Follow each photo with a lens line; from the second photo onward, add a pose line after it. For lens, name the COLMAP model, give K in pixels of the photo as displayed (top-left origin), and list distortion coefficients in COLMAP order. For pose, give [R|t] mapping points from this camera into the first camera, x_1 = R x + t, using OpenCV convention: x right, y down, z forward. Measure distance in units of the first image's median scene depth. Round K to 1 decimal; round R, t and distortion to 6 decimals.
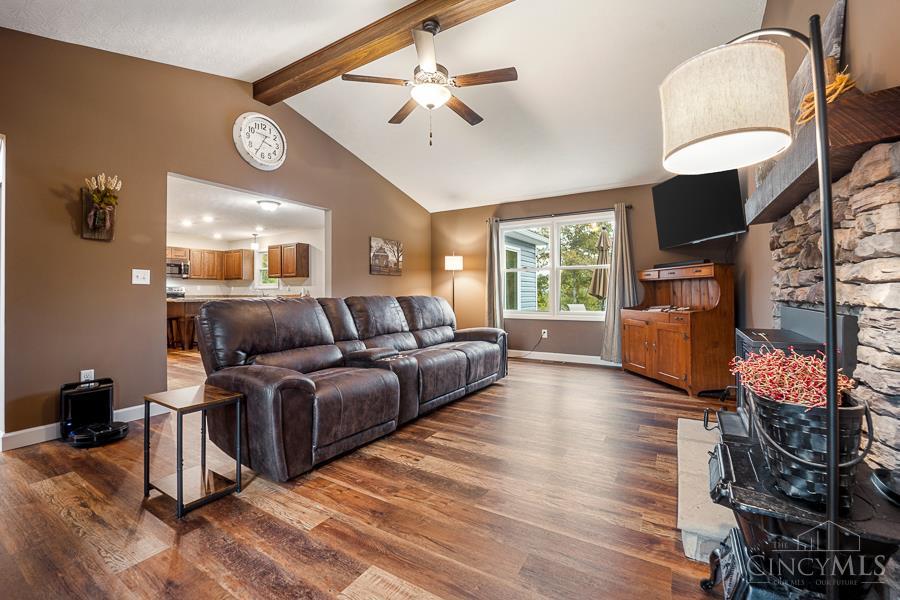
lens RADIAL K [[375.5, 0, 448.9], [0, 375.5, 287.0], [0, 0, 1]] dist [-0.024493, -0.000139]
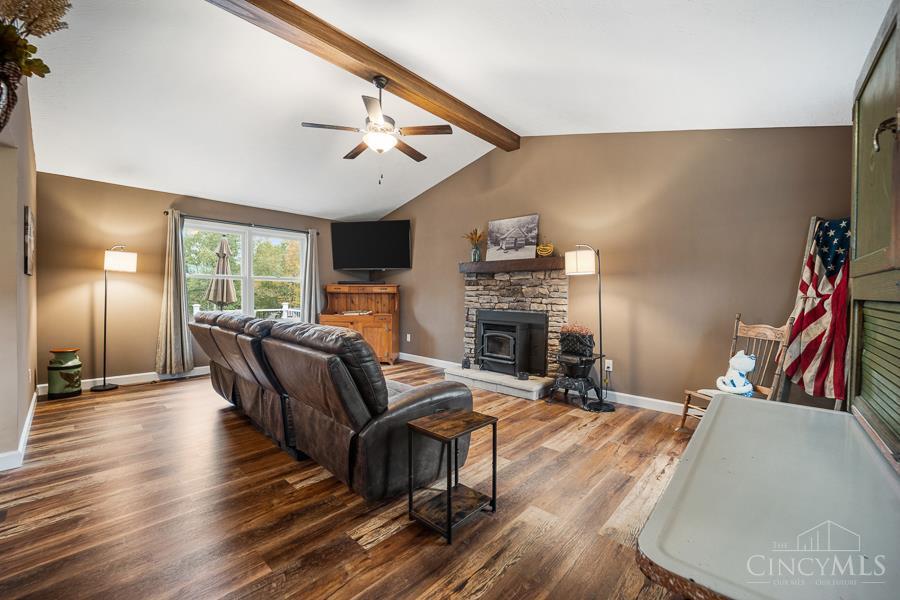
lens RADIAL K [[366.4, 0, 448.1], [0, 366.4, 296.2], [0, 0, 1]] dist [-0.021940, -0.000031]
pose [[0.202121, -0.002877, 0.979356, -0.708769], [-0.024971, 0.999655, 0.008091, -0.025860], [-0.979042, -0.026091, 0.201979, 0.343341]]
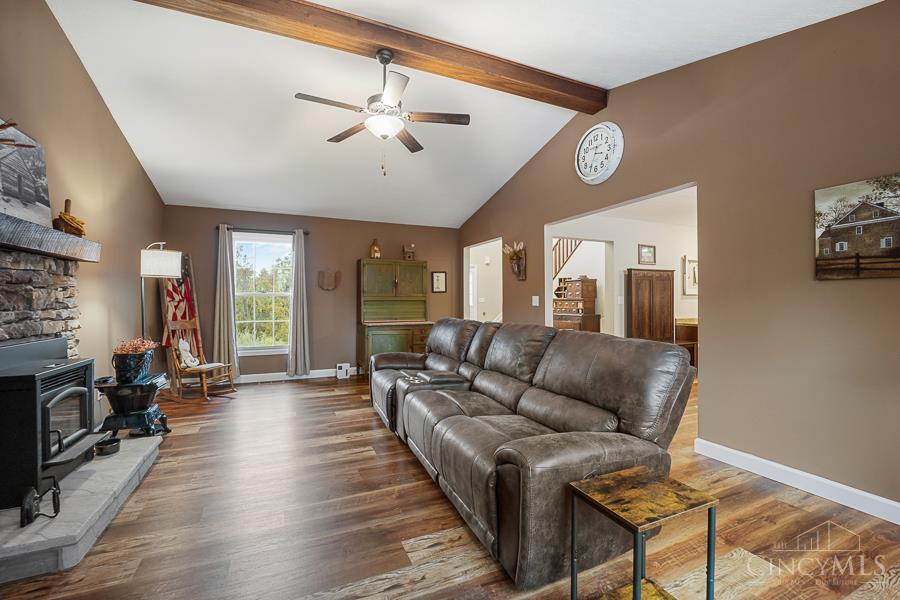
lens RADIAL K [[375.4, 0, 444.1], [0, 375.4, 300.0], [0, 0, 1]] dist [-0.024565, -0.000140]
pose [[-0.575565, 0.006542, -0.817730, 0.432123], [0.016359, 0.999860, -0.003515, -0.021589], [0.817593, -0.015400, -0.575591, 1.069962]]
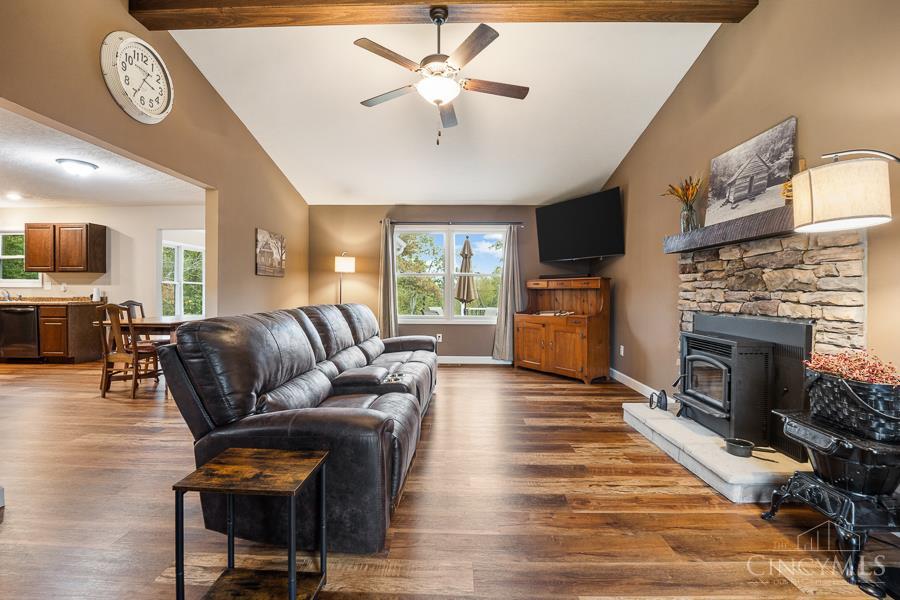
lens RADIAL K [[383.9, 0, 447.0], [0, 383.9, 292.9], [0, 0, 1]] dist [-0.022860, -0.000195]
pose [[0.869197, 0.008008, 0.494402, -0.308395], [-0.016858, 0.999768, 0.013445, -0.016035], [-0.494179, -0.020021, 0.869130, 0.100606]]
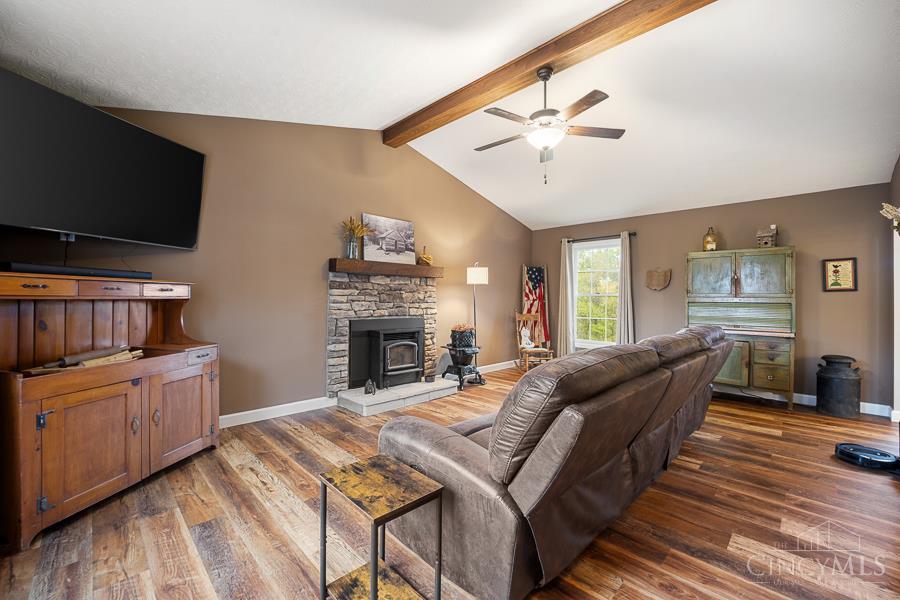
lens RADIAL K [[366.4, 0, 448.1], [0, 366.4, 296.2], [0, 0, 1]] dist [-0.021940, -0.000031]
pose [[-0.969697, -0.002587, 0.244296, -0.020204], [-0.008177, 0.999727, -0.021871, -0.016362], [-0.244173, -0.023206, -0.969454, 1.308360]]
